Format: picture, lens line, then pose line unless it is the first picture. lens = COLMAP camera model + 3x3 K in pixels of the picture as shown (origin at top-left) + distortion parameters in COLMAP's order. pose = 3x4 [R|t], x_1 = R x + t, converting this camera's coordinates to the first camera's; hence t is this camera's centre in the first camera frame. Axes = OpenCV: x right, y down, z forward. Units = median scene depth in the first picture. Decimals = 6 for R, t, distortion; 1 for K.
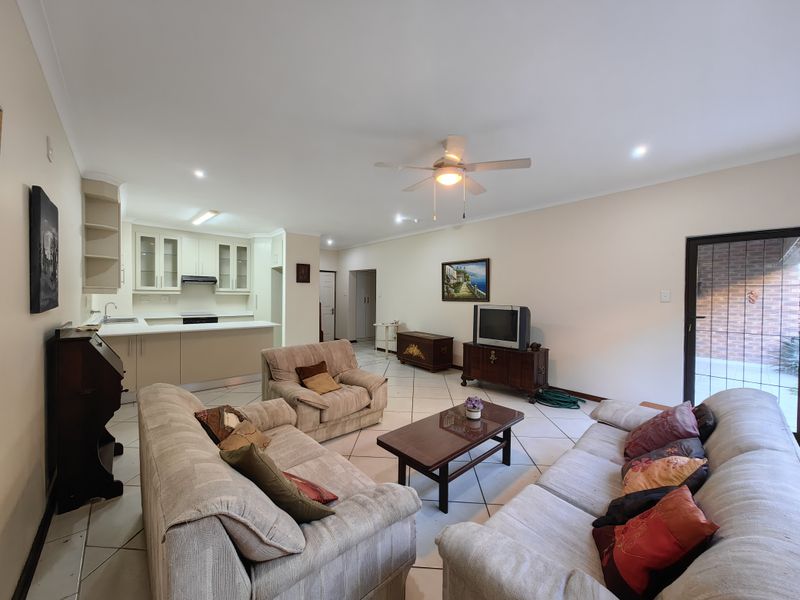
lens RADIAL K [[310.3, 0, 400.0], [0, 310.3, 300.0], [0, 0, 1]] dist [0.001023, 0.000037]
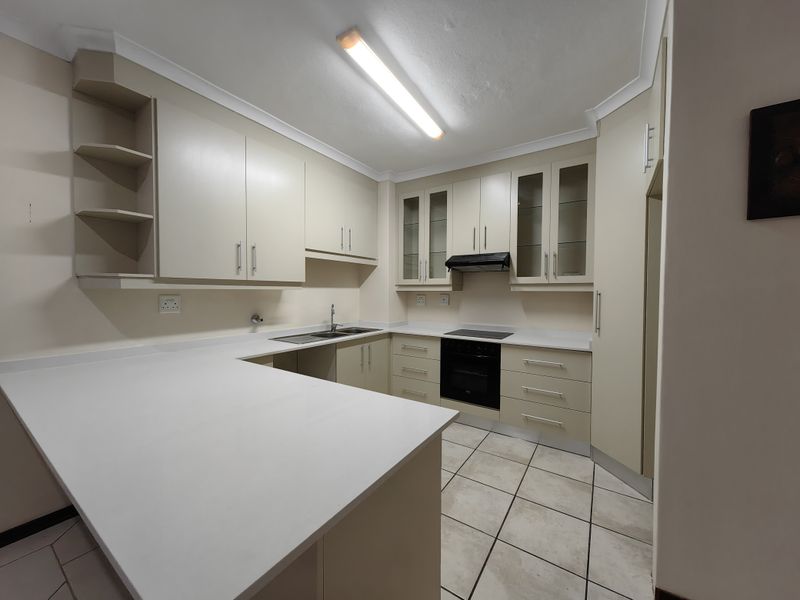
lens RADIAL K [[310.3, 0, 400.0], [0, 310.3, 300.0], [0, 0, 1]] dist [0.001023, 0.000037]
pose [[0.245891, 0.014696, -0.969186, -0.208943], [-0.016996, 0.999797, 0.010849, -0.008254], [0.969149, 0.013804, 0.246091, 0.781995]]
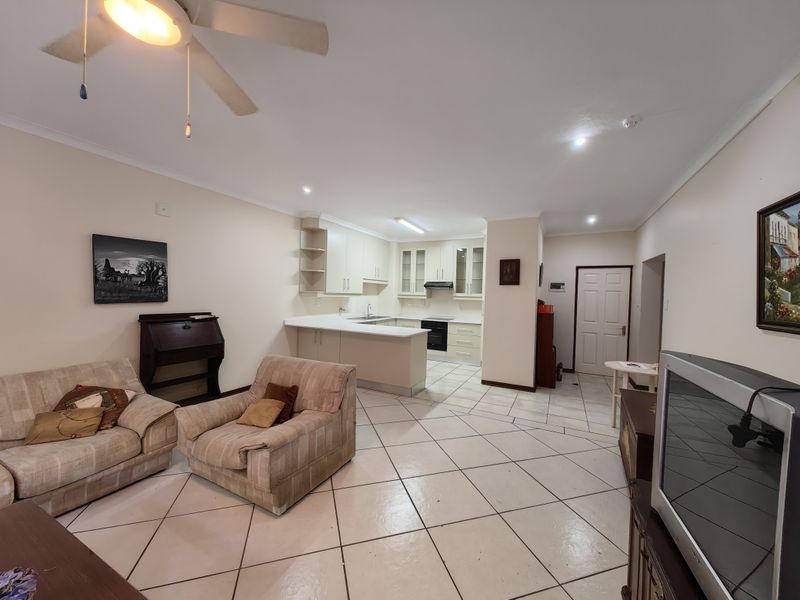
lens RADIAL K [[310.3, 0, 400.0], [0, 310.3, 300.0], [0, 0, 1]] dist [0.001023, 0.000037]
pose [[0.347389, 0.015461, -0.937594, 0.299822], [-0.037593, 0.999290, 0.002550, -0.013104], [0.936967, 0.034361, 0.347724, 0.526583]]
